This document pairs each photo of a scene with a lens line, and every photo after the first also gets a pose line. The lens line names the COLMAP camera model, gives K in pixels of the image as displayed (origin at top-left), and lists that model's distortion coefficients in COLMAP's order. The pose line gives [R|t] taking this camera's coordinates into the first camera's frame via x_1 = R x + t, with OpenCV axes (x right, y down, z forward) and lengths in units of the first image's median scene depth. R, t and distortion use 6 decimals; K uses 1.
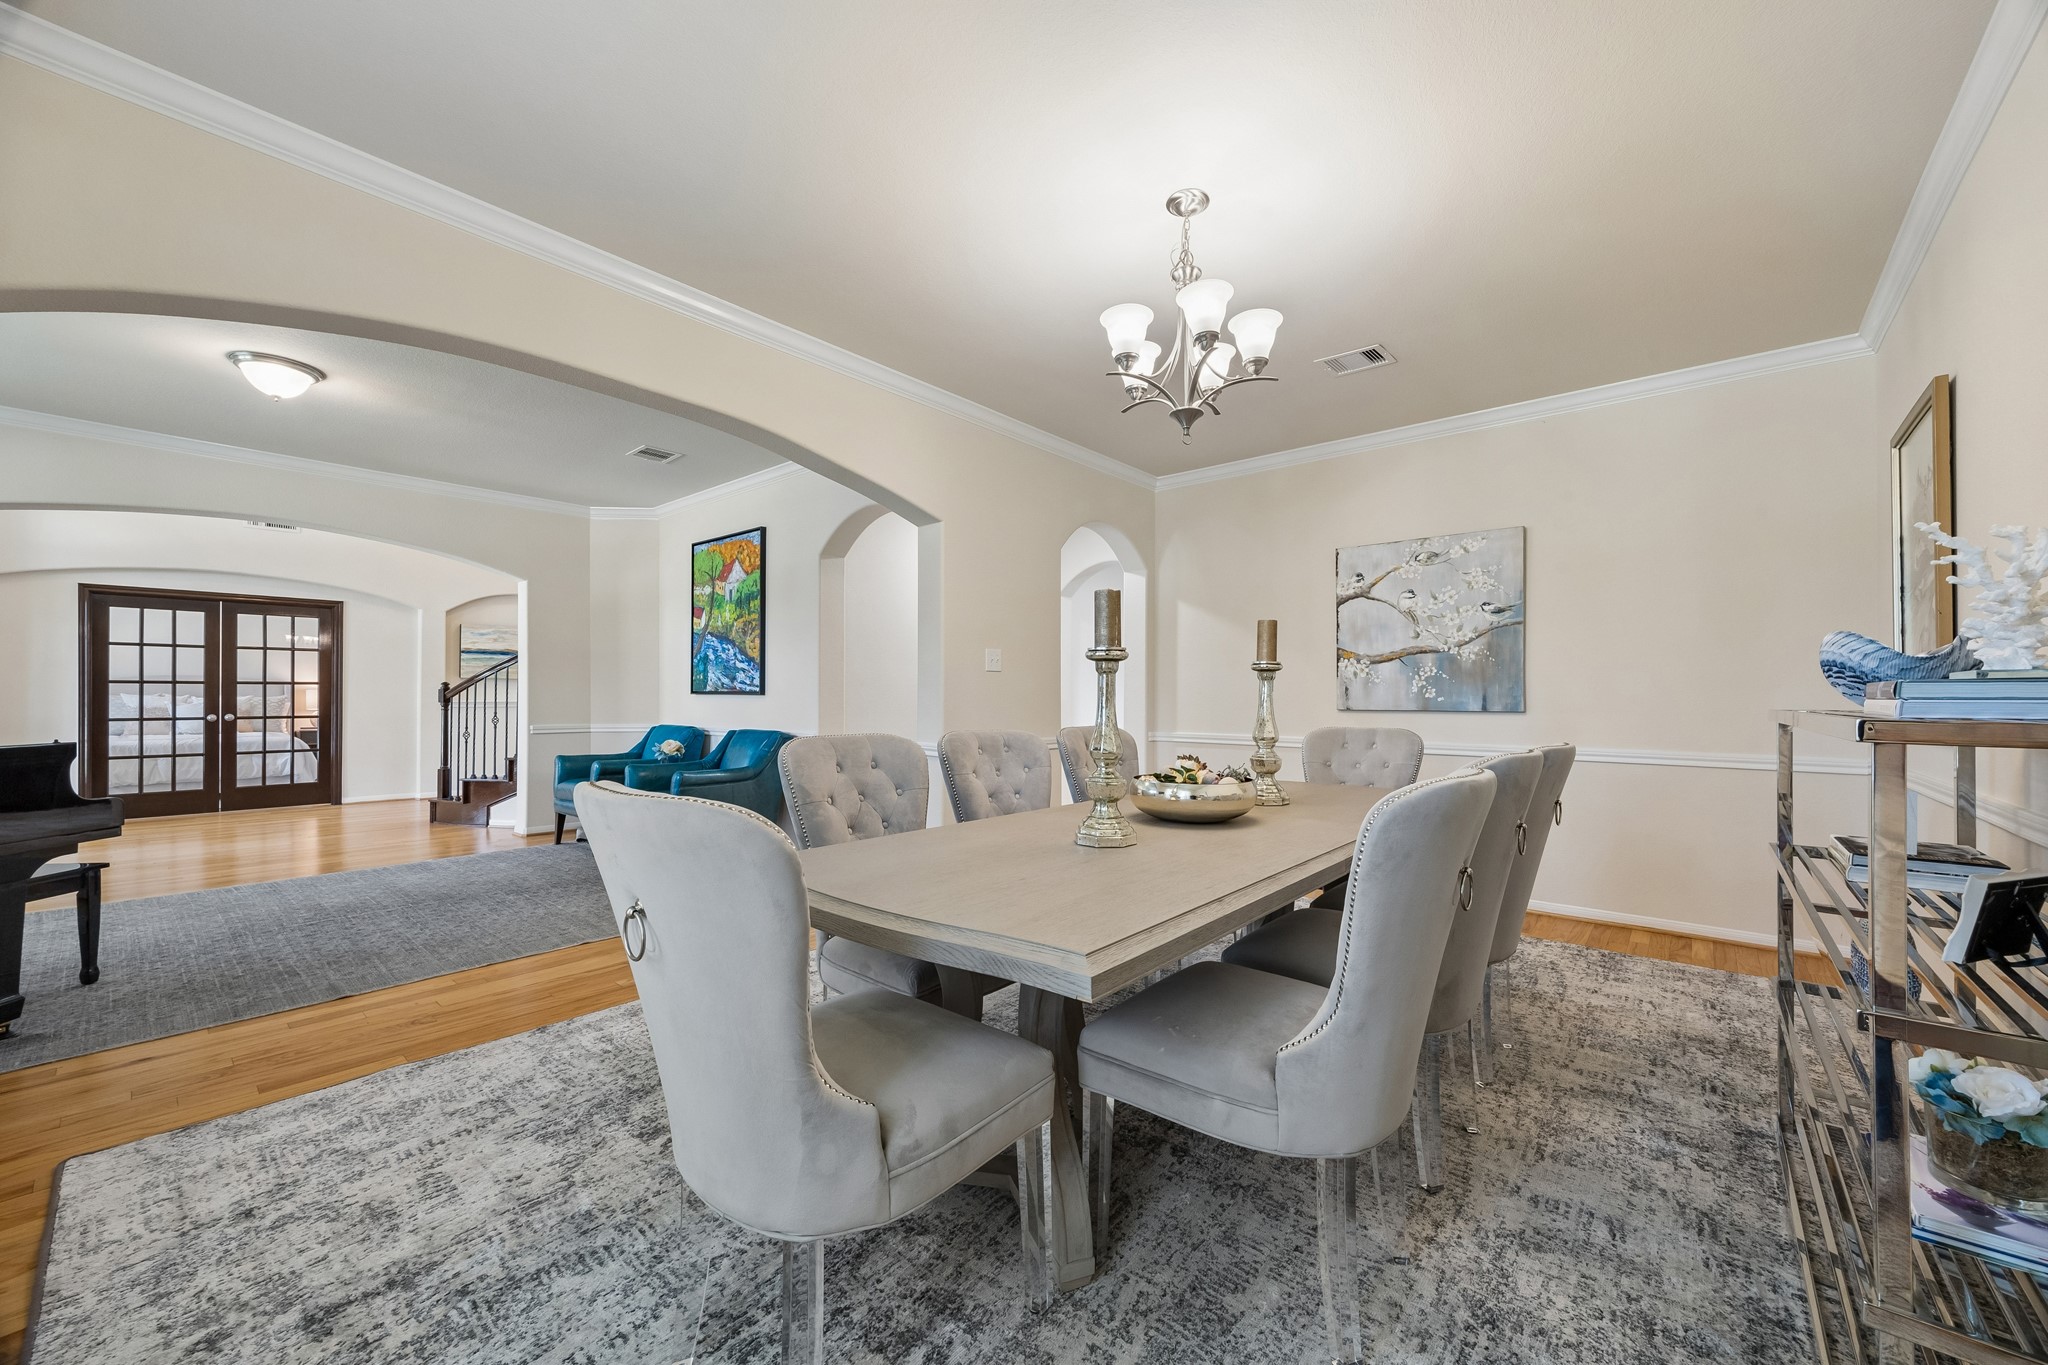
lens RADIAL K [[778.5, 0, 1026.8], [0, 778.5, 687.7], [0, 0, 1]] dist [0.002227, -0.000350]
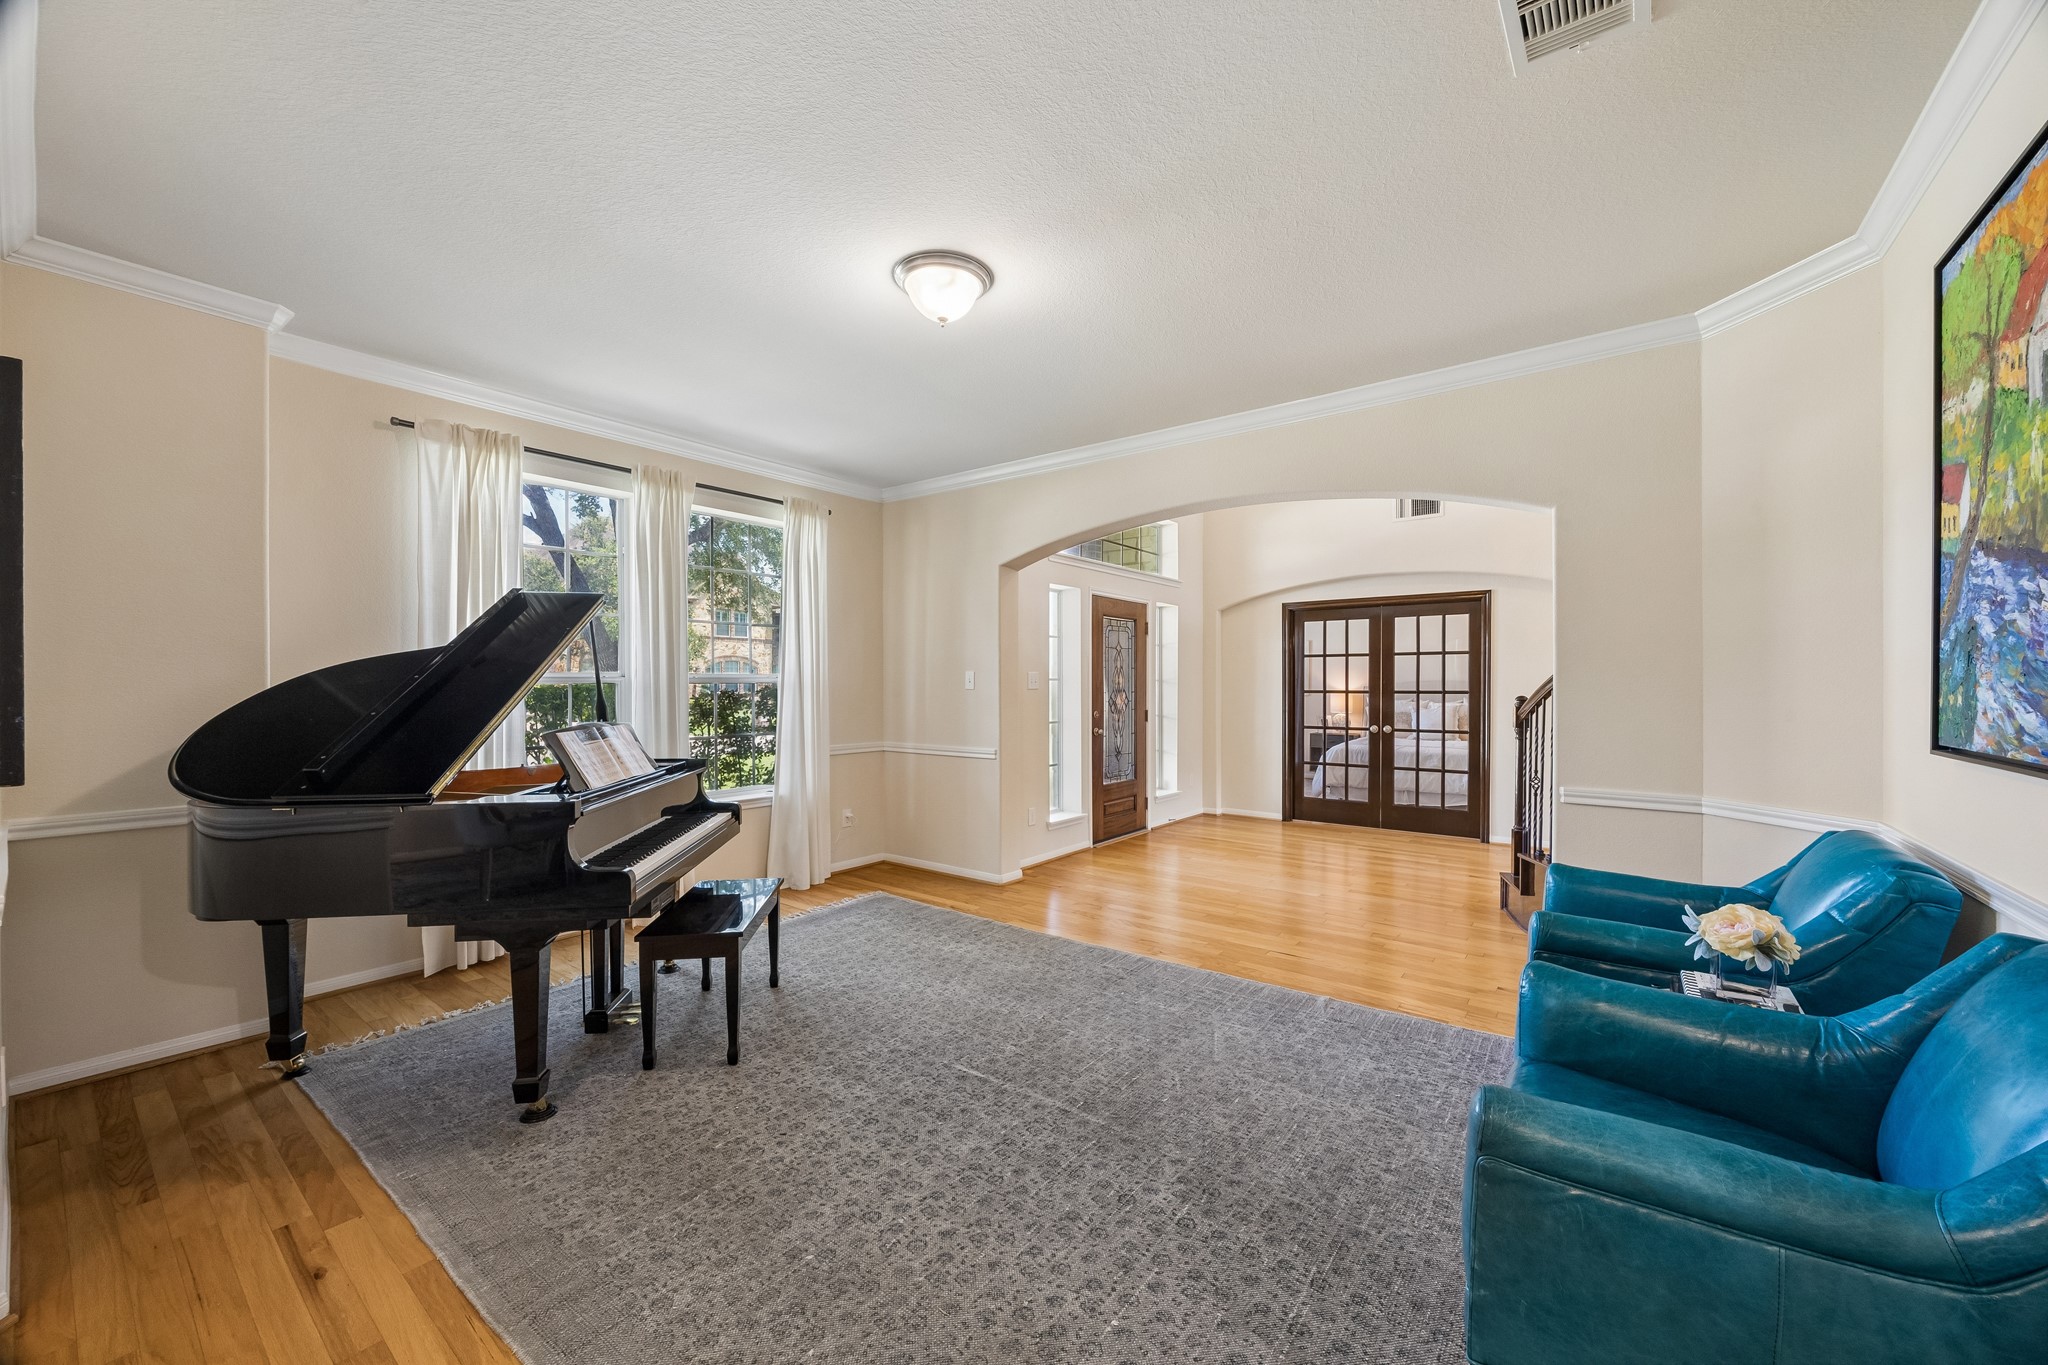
lens RADIAL K [[778.5, 0, 1025.0], [0, 778.5, 689.2], [0, 0, 1]] dist [0.002227, -0.000350]
pose [[0.069634, 0.003312, -0.997567, -0.120538], [0.010252, 0.999939, 0.004036, -0.018211], [0.997520, -0.010508, 0.069596, 0.506734]]
